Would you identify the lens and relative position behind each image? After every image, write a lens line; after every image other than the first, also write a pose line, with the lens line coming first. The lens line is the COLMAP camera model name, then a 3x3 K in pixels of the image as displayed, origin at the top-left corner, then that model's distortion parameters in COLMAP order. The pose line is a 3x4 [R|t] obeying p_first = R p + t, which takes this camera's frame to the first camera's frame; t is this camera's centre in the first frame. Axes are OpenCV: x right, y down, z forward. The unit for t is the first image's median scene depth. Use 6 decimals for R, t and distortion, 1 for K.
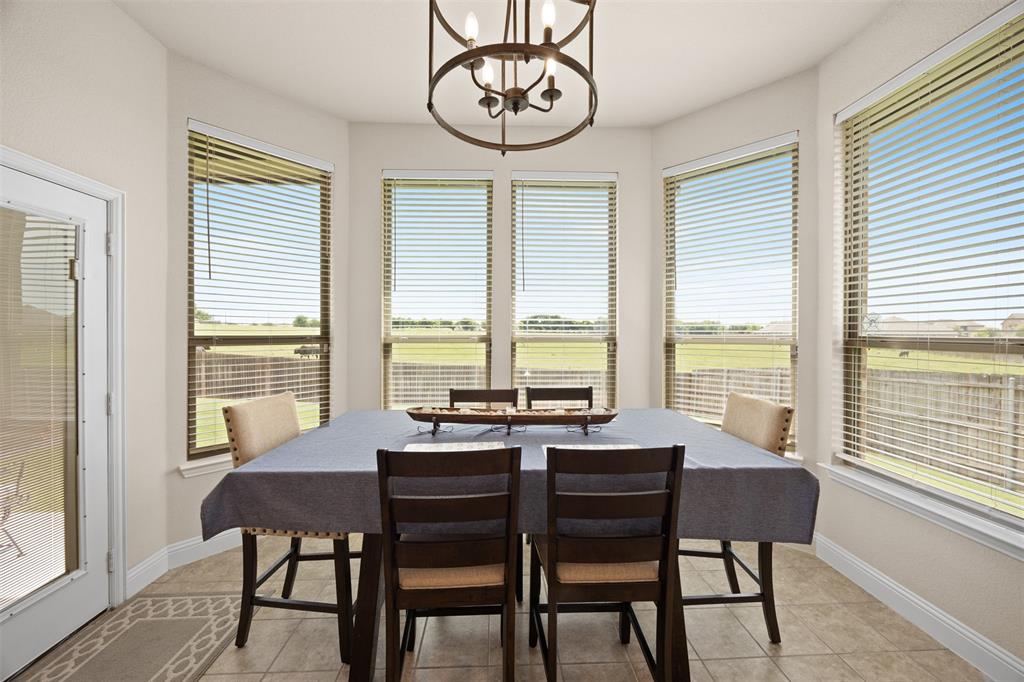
lens RADIAL K [[392.1, 0, 511.9], [0, 392.1, 334.6], [0, 0, 1]] dist [-0.002464, -0.000056]
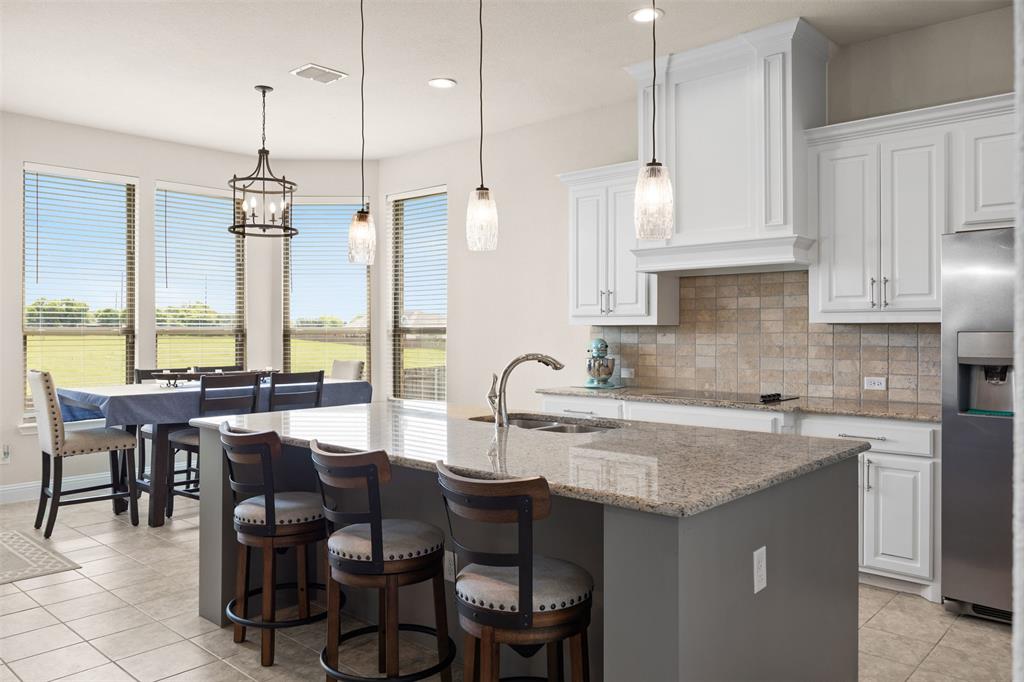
lens RADIAL K [[748.4, 0, 508.9], [0, 748.4, 327.7], [0, 0, 1]] dist [-0.008543, -0.002326]
pose [[0.709243, 0.001379, 0.704963, -1.049970], [0.005721, 0.999954, -0.007711, 0.033493], [-0.704941, 0.009502, 0.709203, -1.611347]]
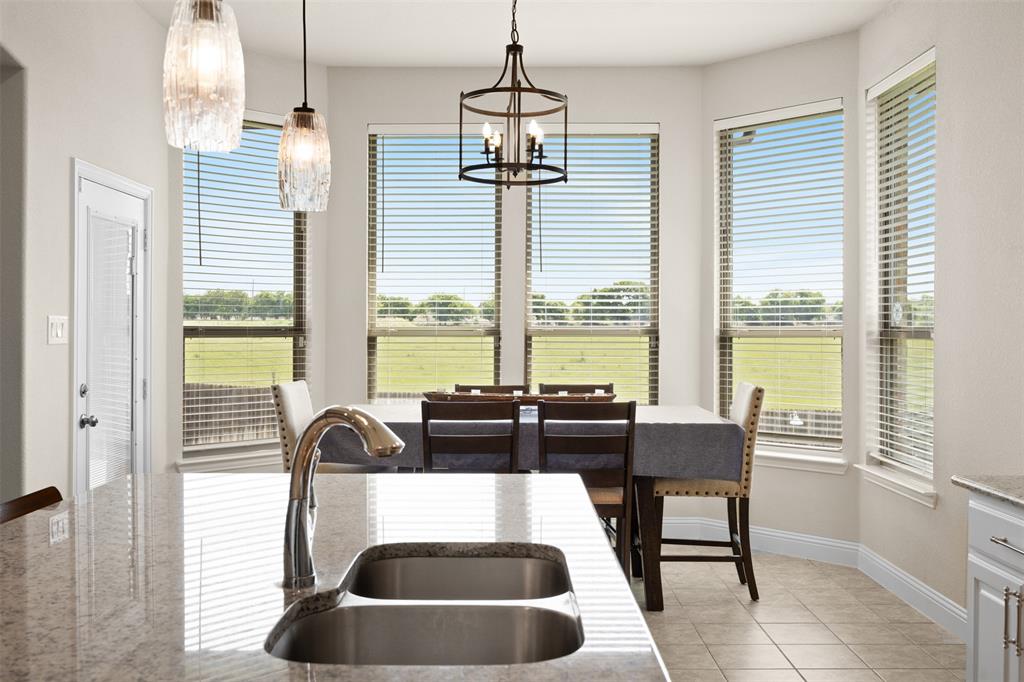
lens RADIAL K [[976.8, 0, 512.0], [0, 976.8, 341.0], [0, 0, 1]] dist [-0.003242, -0.000476]
pose [[0.999047, 0.001177, -0.043640, 0.078312], [-0.000867, 0.999974, 0.007114, 0.022450], [0.043647, -0.007069, 0.999022, -1.345776]]
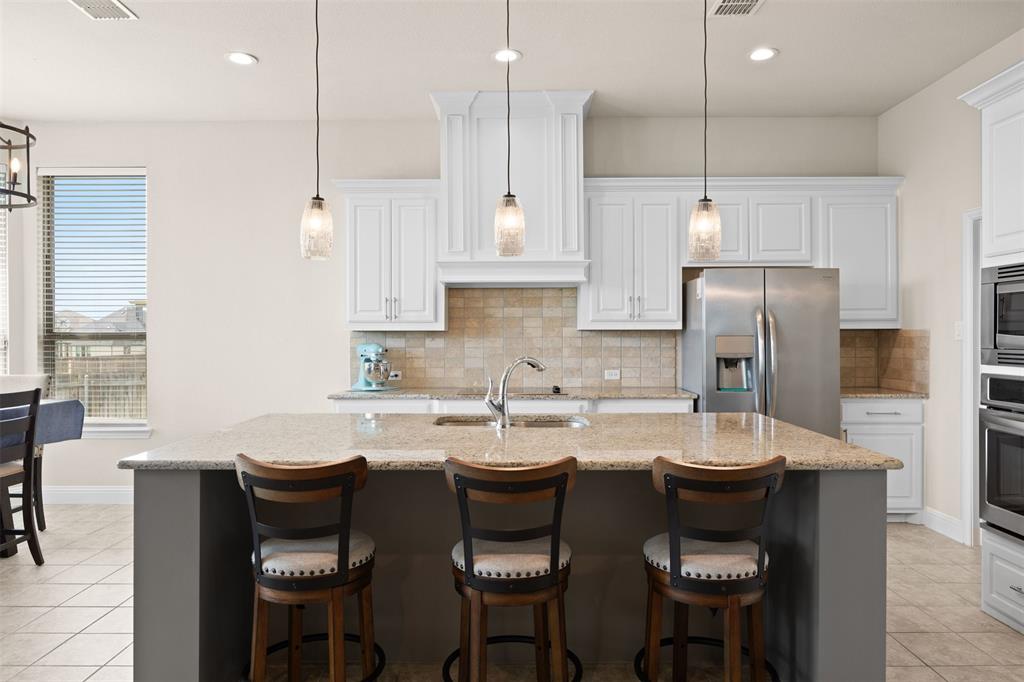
lens RADIAL K [[673.0, 0, 507.1], [0, 673.0, 338.7], [0, 0, 1]] dist [-0.002604, -0.001752]
pose [[0.060648, -0.005144, 0.998146, -1.359777], [0.008384, 0.999954, 0.004644, 0.029194], [-0.998124, 0.008087, 0.060689, -0.727894]]
